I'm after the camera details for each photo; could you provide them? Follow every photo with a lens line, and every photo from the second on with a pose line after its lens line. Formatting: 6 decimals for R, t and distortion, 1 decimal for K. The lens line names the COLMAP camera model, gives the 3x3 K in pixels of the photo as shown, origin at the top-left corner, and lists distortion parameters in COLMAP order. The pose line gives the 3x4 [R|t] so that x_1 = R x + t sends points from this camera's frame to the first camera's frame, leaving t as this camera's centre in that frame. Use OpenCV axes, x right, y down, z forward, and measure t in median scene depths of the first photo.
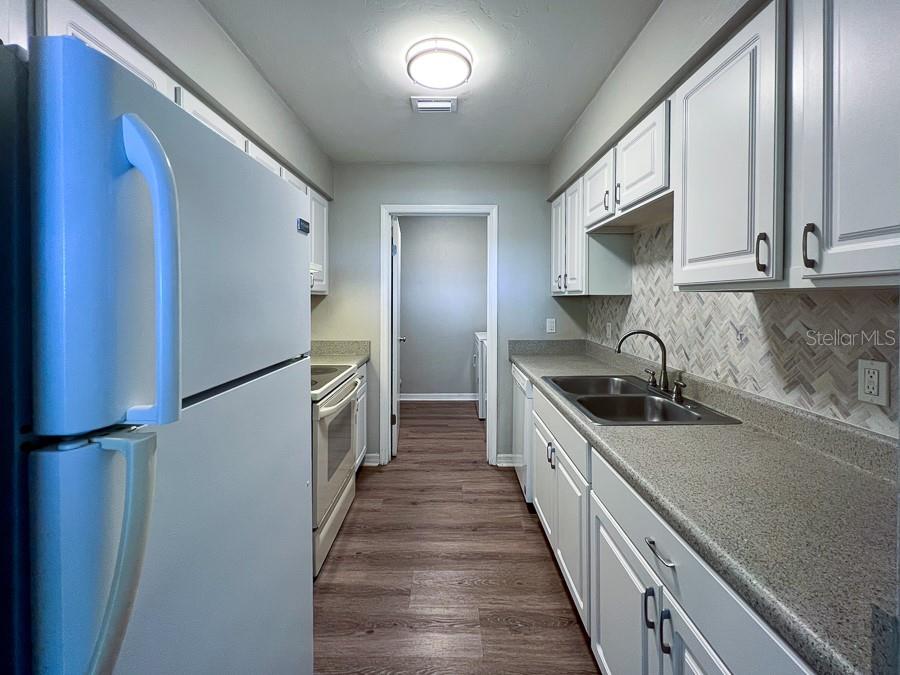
lens RADIAL K [[375.2, 0, 451.1], [0, 375.2, 301.2], [0, 0, 1]] dist [-0.000919, -0.000331]
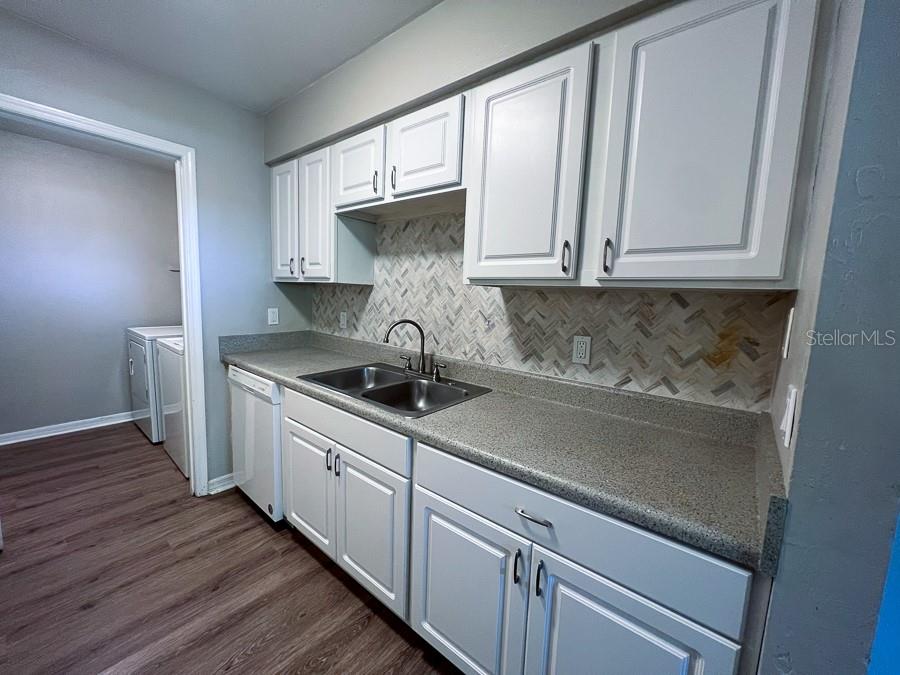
lens RADIAL K [[360.4, 0, 450.0], [0, 360.4, 337.5], [0, 0, 1]] dist [0.000101, 0.000220]
pose [[0.638591, -0.068851, 0.766460, -0.190916], [-0.032129, 0.992736, 0.115946, 0.006169], [-0.768875, -0.098668, 0.631740, 0.266735]]
